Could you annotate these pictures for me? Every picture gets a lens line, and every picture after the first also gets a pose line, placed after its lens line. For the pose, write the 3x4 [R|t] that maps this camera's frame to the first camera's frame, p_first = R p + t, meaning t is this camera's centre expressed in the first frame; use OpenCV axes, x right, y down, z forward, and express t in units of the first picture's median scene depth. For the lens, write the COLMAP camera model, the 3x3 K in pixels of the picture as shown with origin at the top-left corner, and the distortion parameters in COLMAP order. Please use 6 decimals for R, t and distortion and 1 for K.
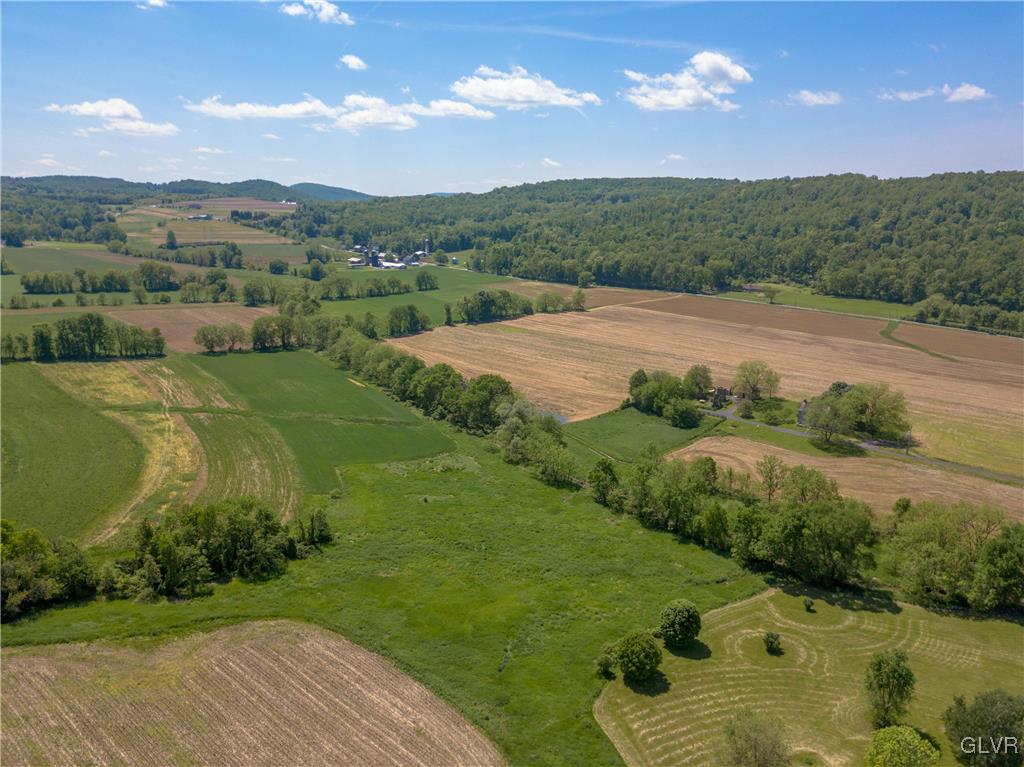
lens RADIAL K [[856.8, 0, 512.0], [0, 856.8, 383.5], [0, 0, 1]] dist [0.005983, 0.009068]
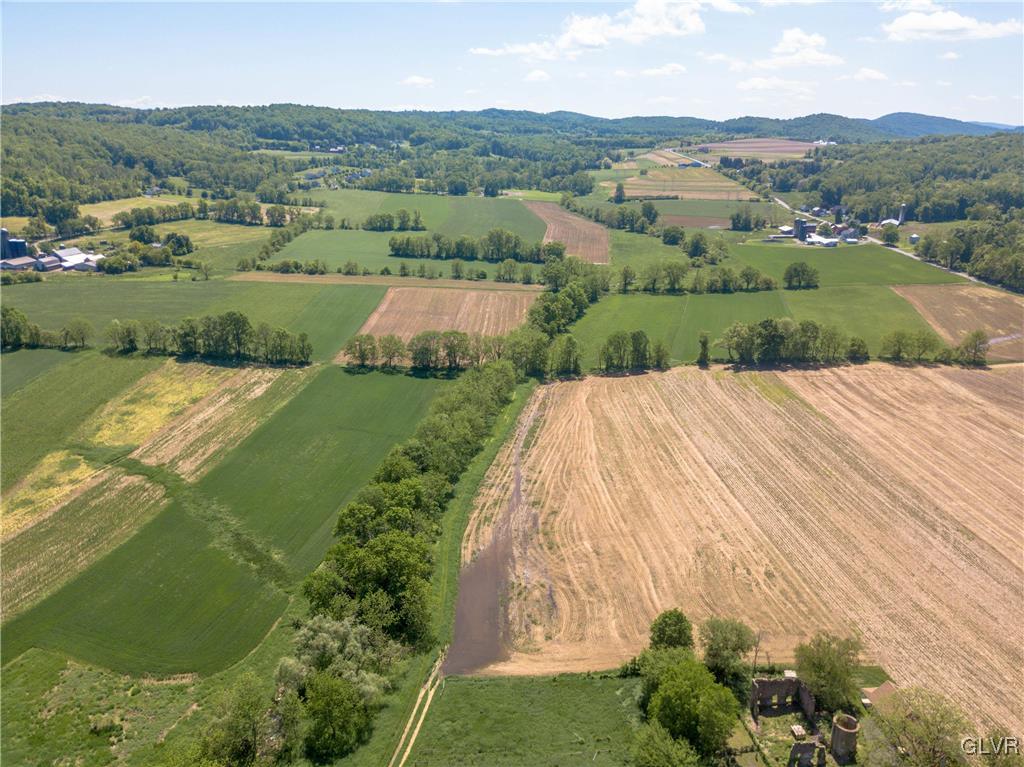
lens RADIAL K [[856.8, 0, 512.0], [0, 856.8, 383.5], [0, 0, 1]] dist [0.005983, 0.009068]
pose [[0.751048, 0.167446, -0.638662, 0.213749], [-0.116863, 0.985747, 0.121019, -0.105519], [0.649823, -0.016255, 0.759911, 0.374668]]
